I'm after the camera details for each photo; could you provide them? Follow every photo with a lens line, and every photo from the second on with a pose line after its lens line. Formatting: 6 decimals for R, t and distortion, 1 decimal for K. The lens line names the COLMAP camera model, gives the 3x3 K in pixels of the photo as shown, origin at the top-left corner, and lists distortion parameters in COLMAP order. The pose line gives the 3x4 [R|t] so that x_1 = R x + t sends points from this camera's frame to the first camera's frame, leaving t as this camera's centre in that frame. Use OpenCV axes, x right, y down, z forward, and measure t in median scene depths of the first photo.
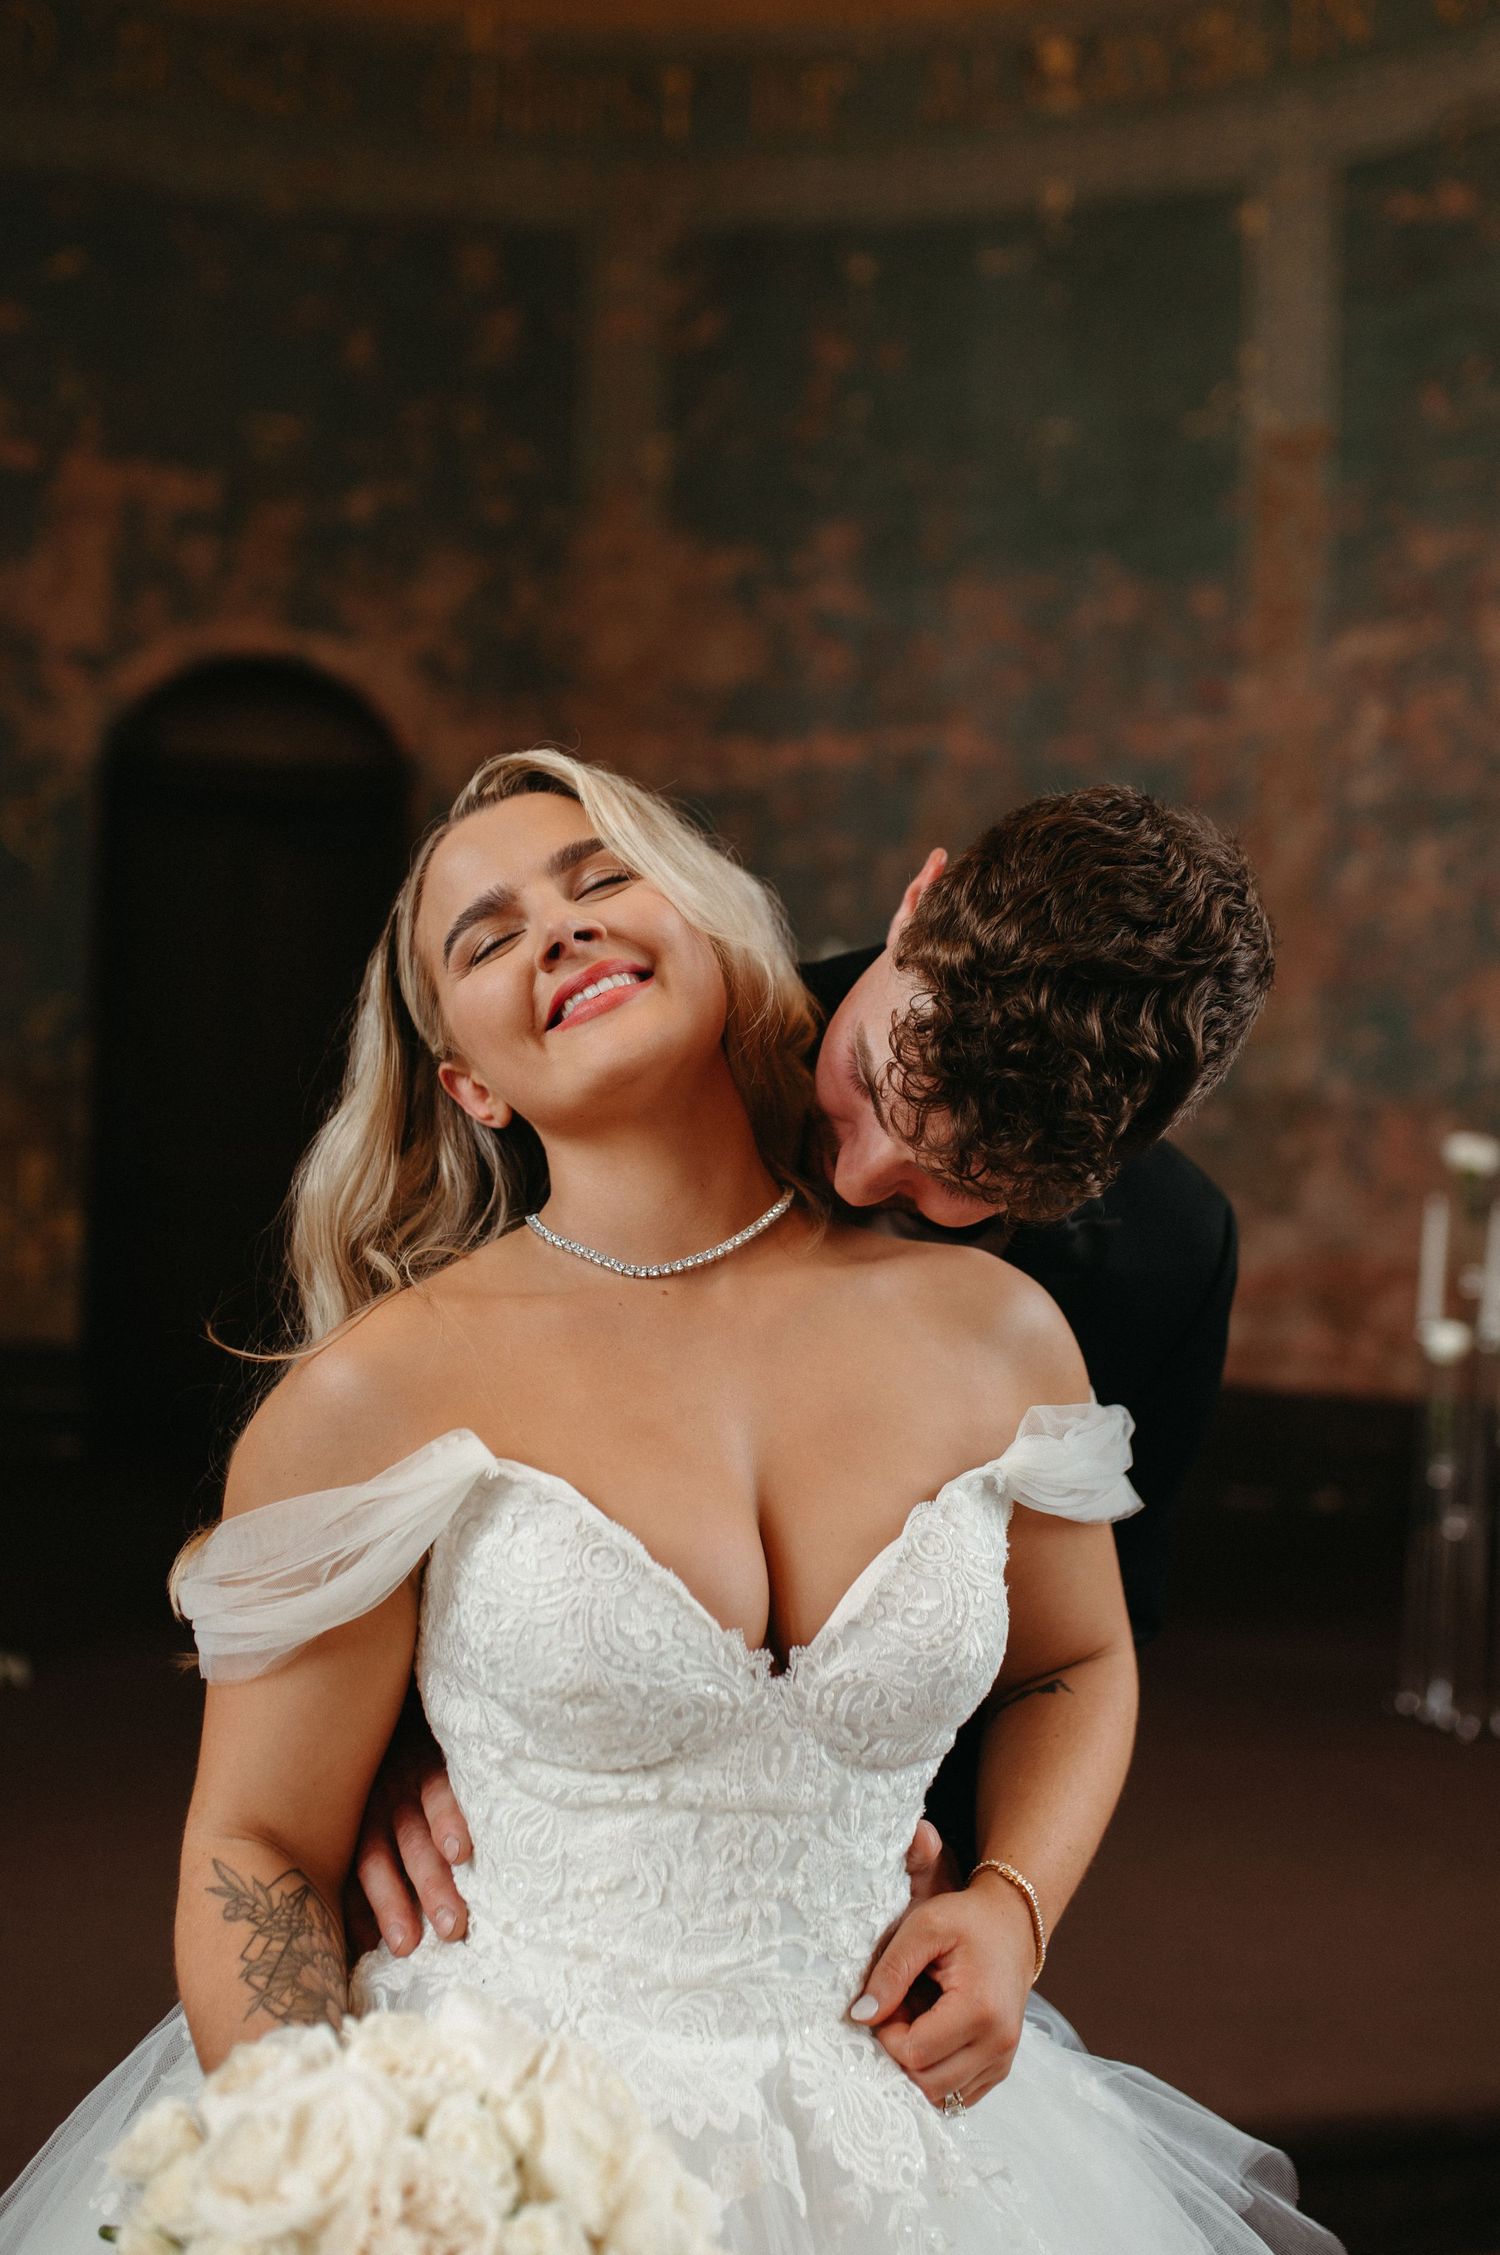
lens RADIAL K [[2397.1, 0, 730.8], [0, 2397.1, 1130.3], [0, 0, 1]] dist [-0.067581, 0.054386]
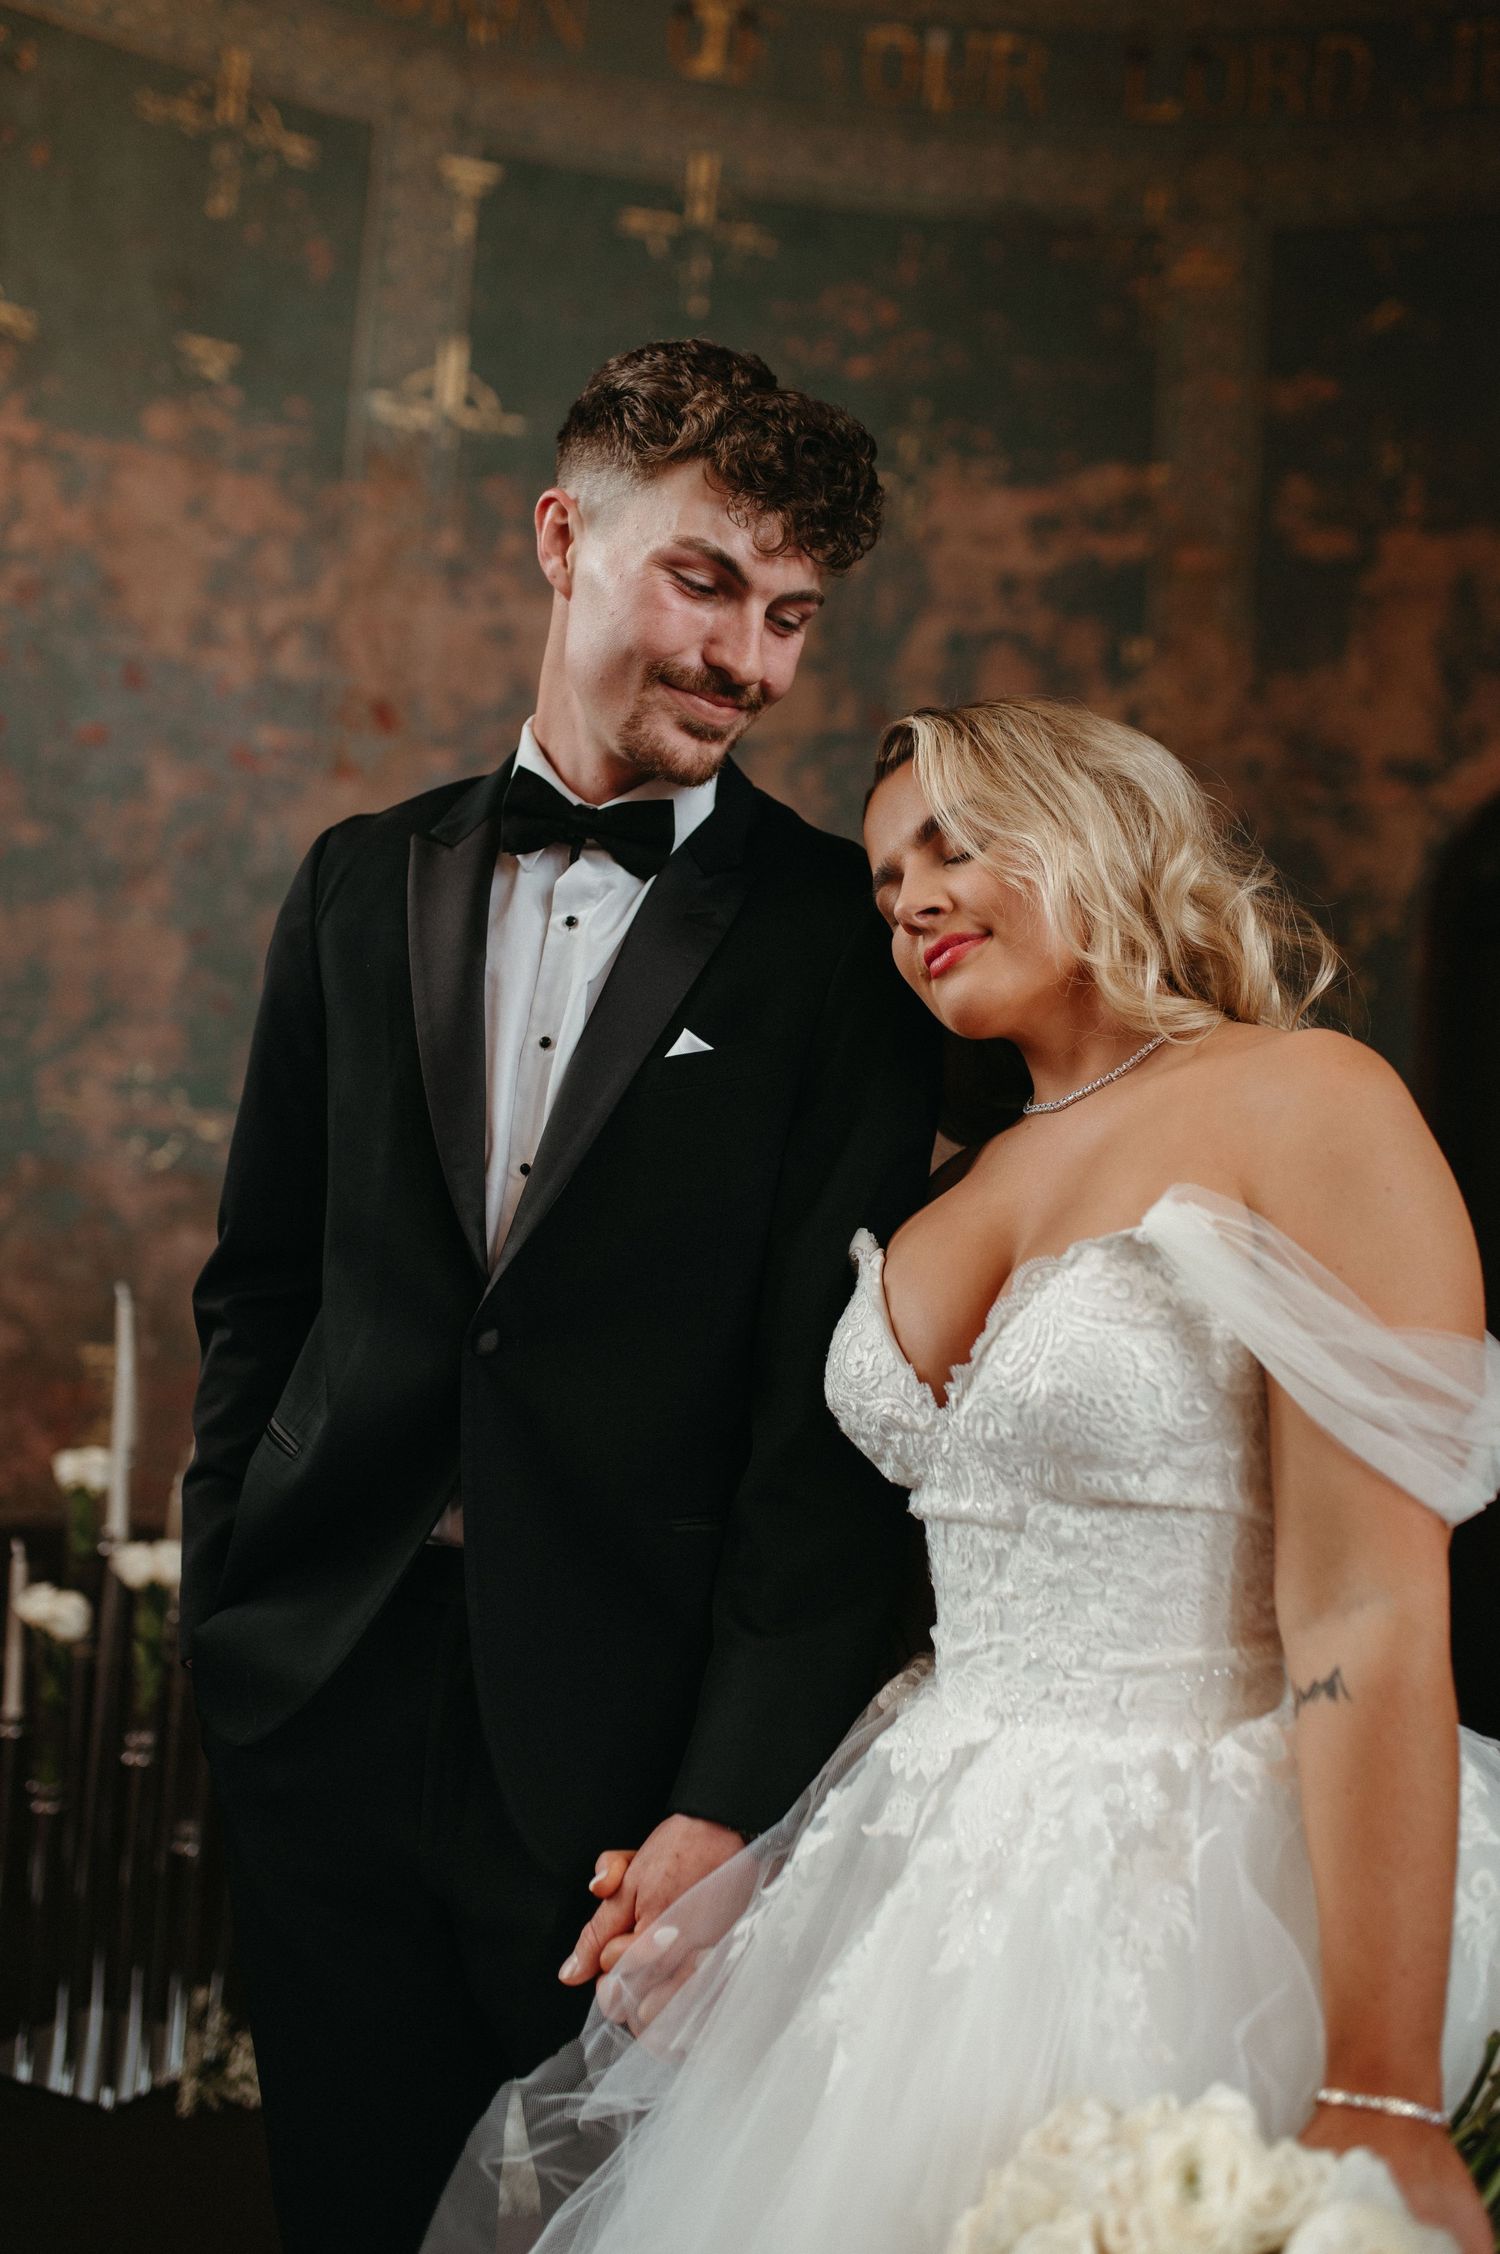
lens RADIAL K [[2162.5, 0, 740.7], [0, 2162.5, 1115.3], [0, 0, 1]] dist [-0.081560, 0.108953]
pose [[0.762273, -0.019337, -0.646967, 0.034386], [-0.038184, 0.996469, -0.074772, -0.012812], [0.646129, 0.081701, 0.758843, 0.290090]]
